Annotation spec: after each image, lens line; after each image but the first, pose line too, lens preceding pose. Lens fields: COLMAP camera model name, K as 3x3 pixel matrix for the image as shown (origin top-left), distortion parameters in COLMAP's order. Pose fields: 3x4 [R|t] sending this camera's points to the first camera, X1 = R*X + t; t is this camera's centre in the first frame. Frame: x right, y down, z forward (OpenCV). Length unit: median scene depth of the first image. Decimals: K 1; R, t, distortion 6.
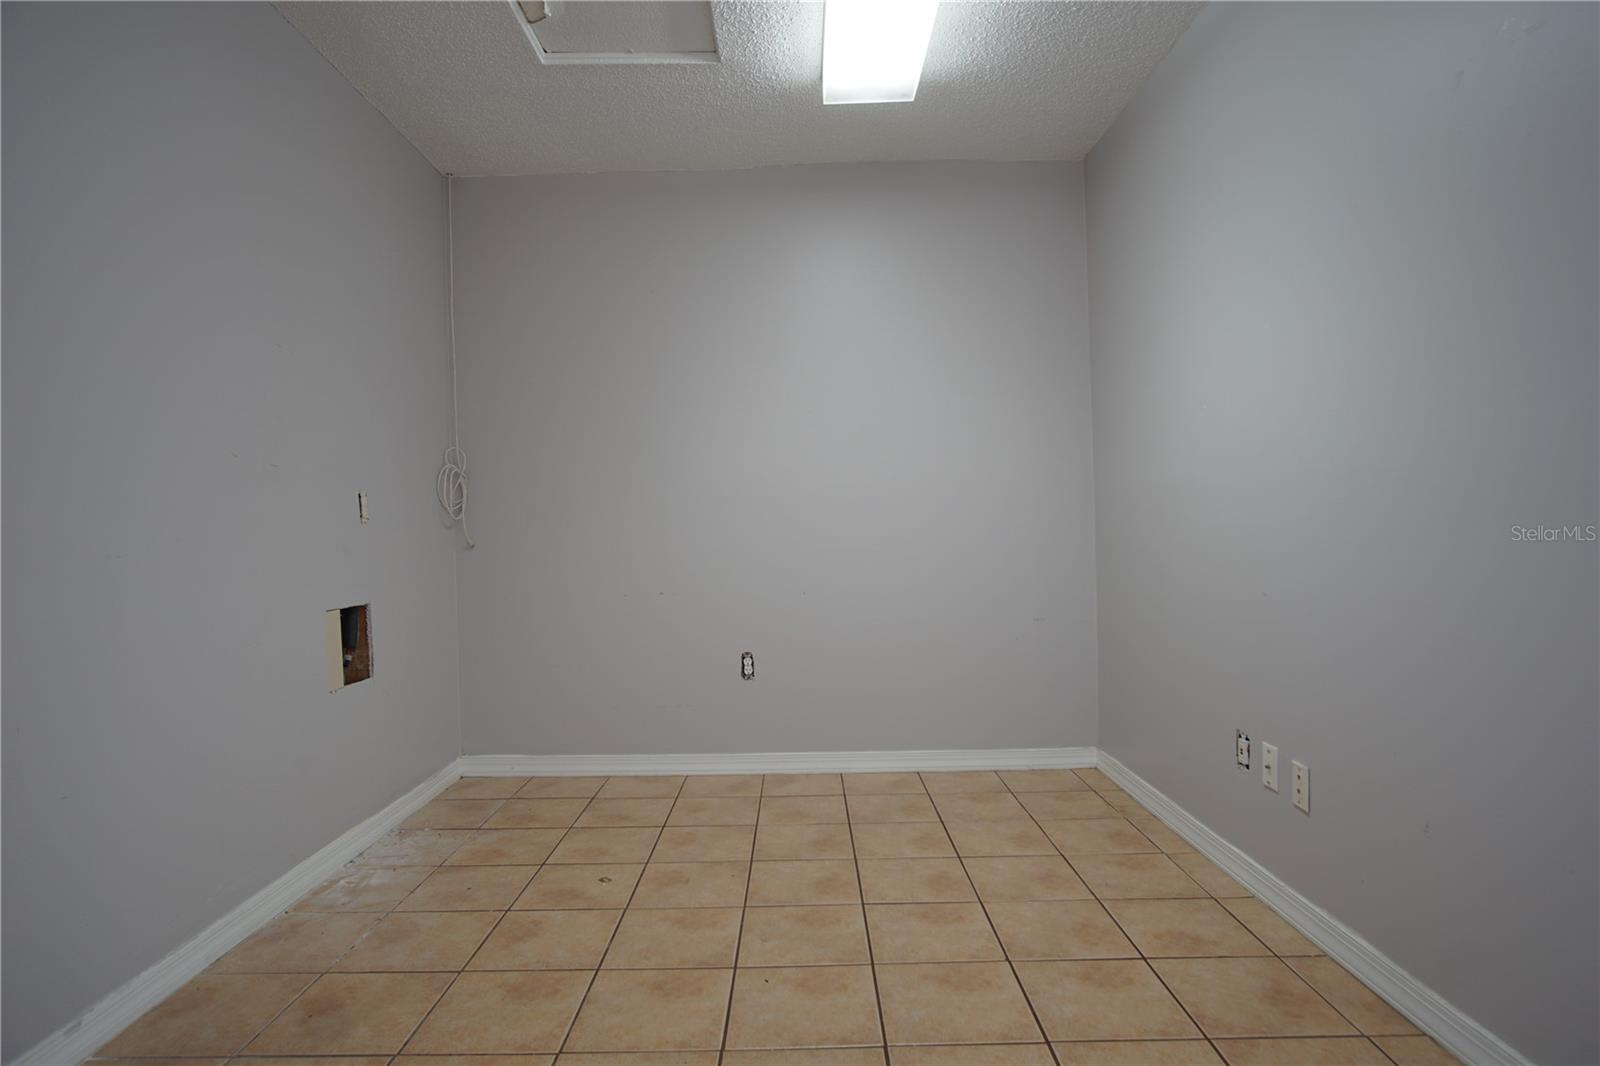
lens RADIAL K [[855.1, 0, 802.8], [0, 855.1, 529.9], [0, 0, 1]] dist [-0.035659, 0.009746]
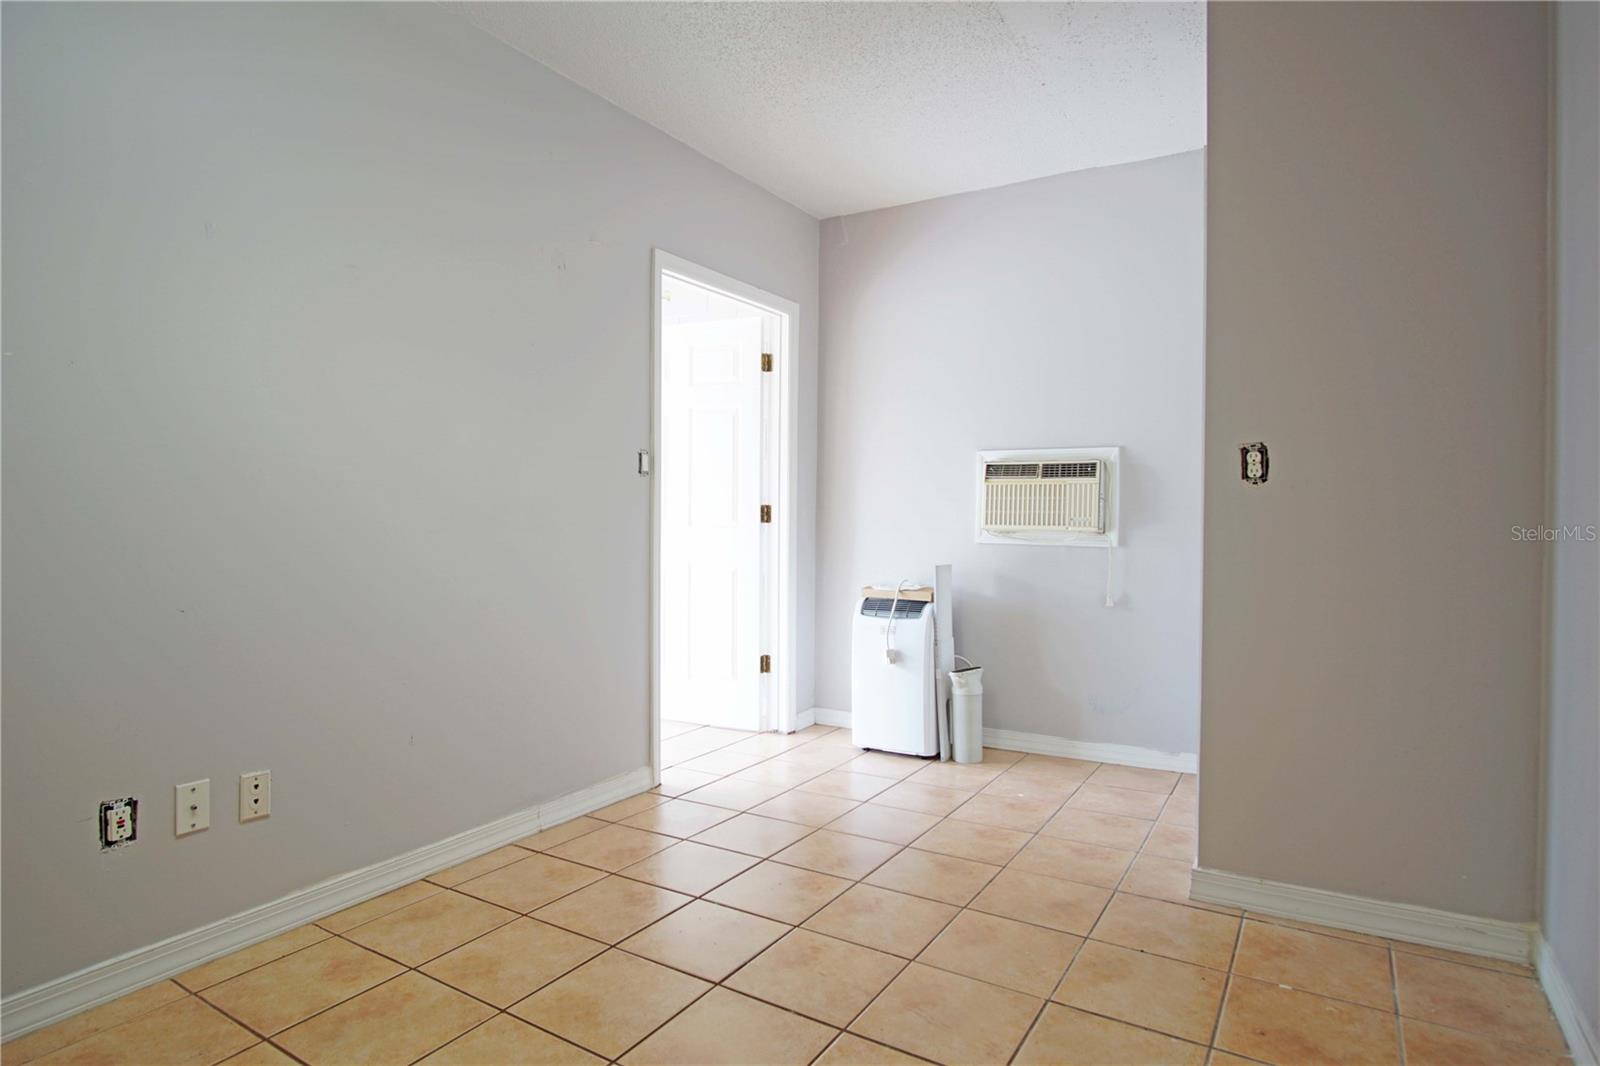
lens RADIAL K [[855.1, 0, 811.1], [0, 855.1, 535.5], [0, 0, 1]] dist [-0.035659, 0.009746]
pose [[-0.846975, 0.006858, 0.531589, -0.430723], [0.020004, 0.999620, 0.018976, -0.005177], [-0.531257, 0.026706, -0.846790, 1.313613]]
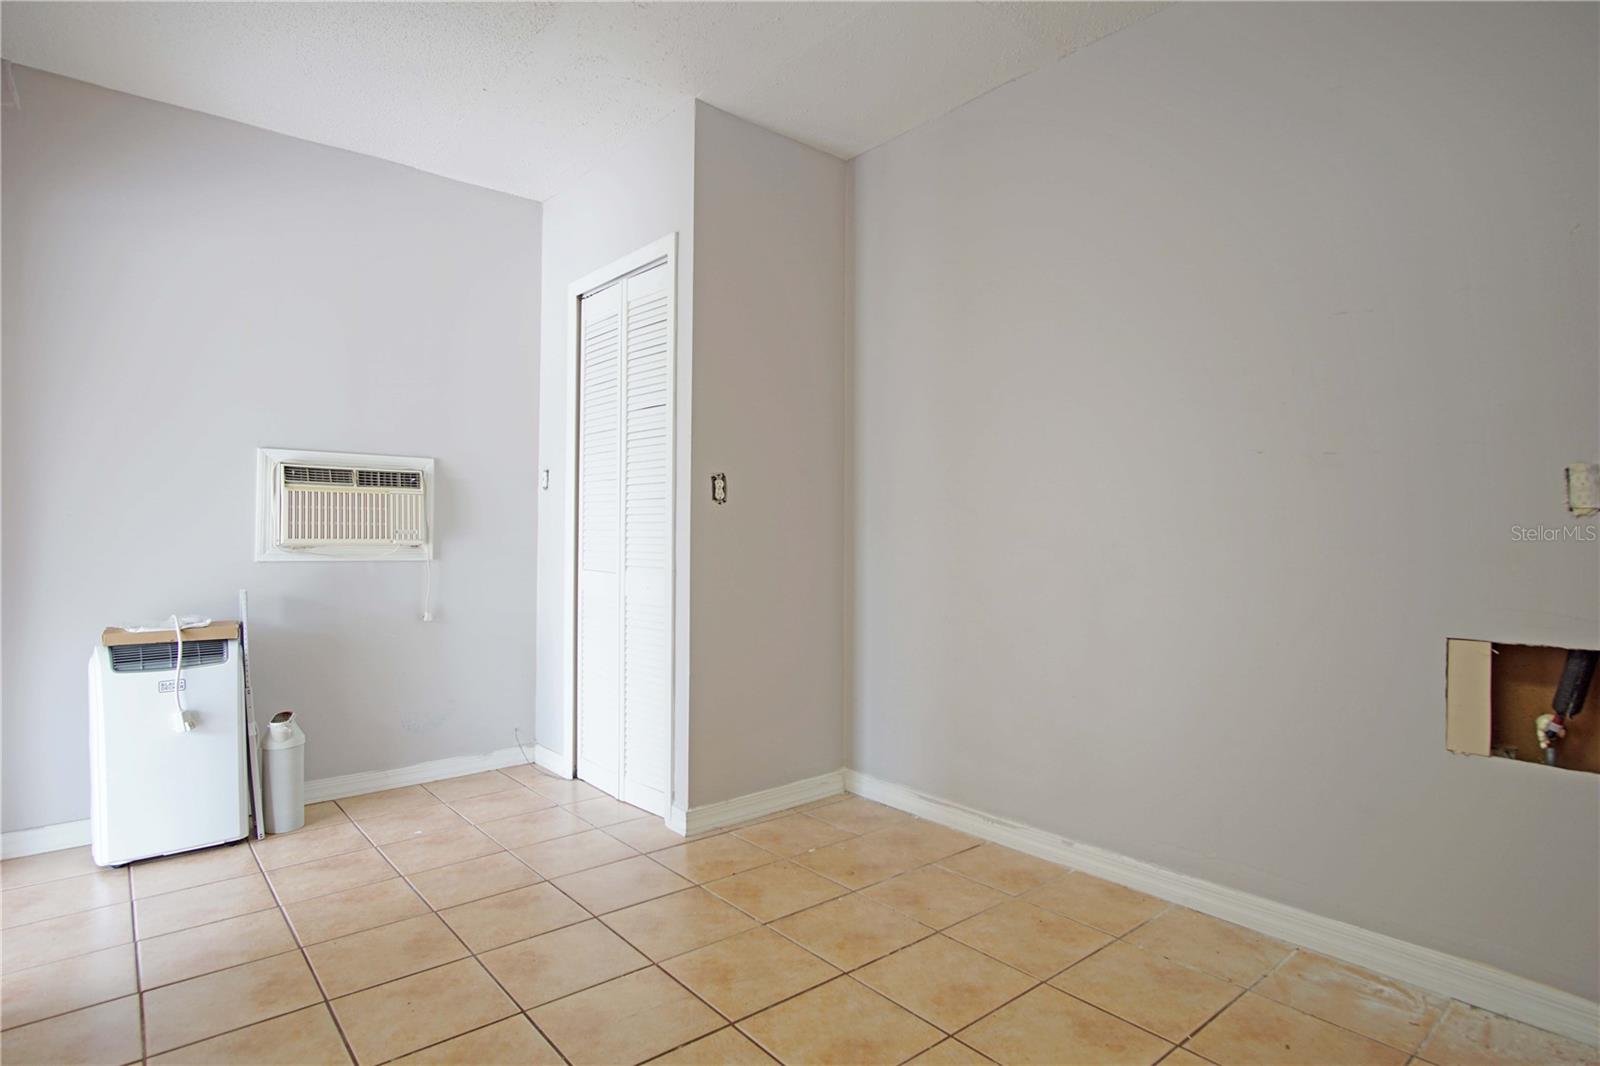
lens RADIAL K [[855.1, 0, 812.9], [0, 855.1, 528.3], [0, 0, 1]] dist [-0.035659, 0.009746]
pose [[-0.766983, 0.016764, -0.641449, 0.348080], [0.009661, 0.999847, 0.014578, -0.015467], [0.641595, 0.004984, -0.767027, 1.312997]]
